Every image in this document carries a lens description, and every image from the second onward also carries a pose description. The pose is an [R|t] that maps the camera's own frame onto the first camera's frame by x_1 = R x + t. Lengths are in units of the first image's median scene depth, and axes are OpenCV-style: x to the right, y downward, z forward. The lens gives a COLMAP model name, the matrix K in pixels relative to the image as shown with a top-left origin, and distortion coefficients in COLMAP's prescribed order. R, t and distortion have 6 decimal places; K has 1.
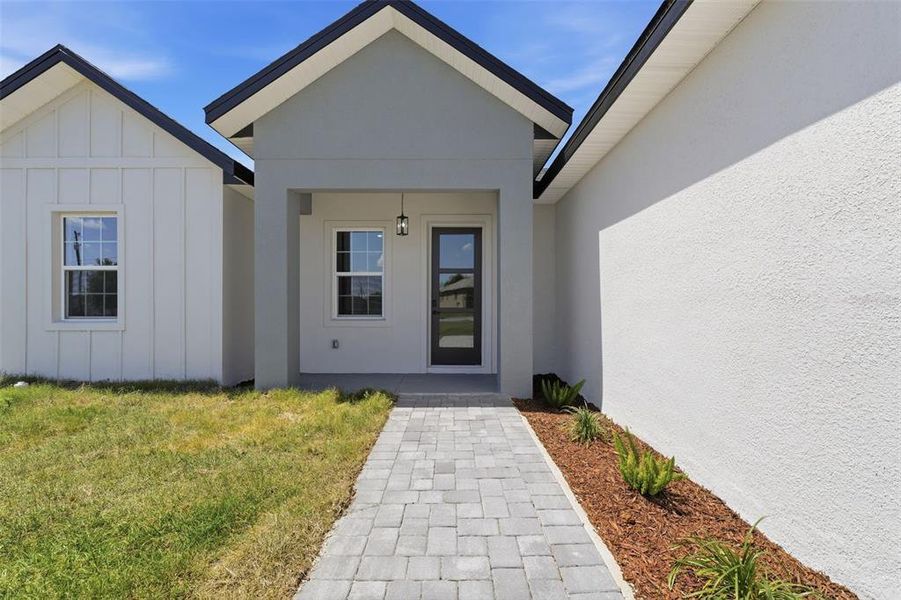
lens RADIAL K [[368.6, 0, 449.6], [0, 368.6, 301.8], [0, 0, 1]] dist [0.000265, 0.000025]
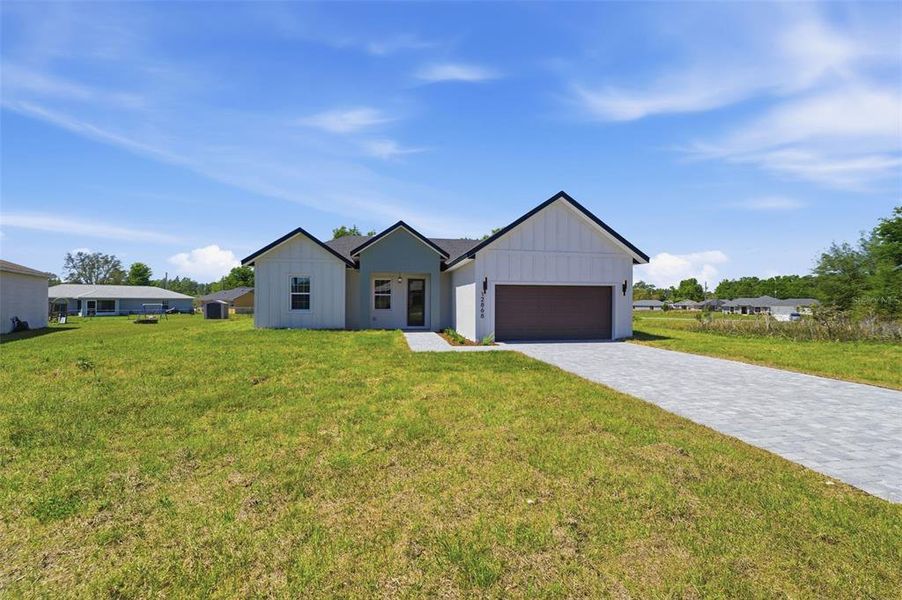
lens RADIAL K [[372.5, 0, 452.1], [0, 372.5, 297.4], [0, 0, 1]] dist [0.000540, 0.000013]
pose [[0.984631, 0.006868, 0.174510, -0.261324], [-0.006561, 0.999976, -0.002337, -0.060922], [-0.174522, 0.001156, 0.984653, -2.342524]]
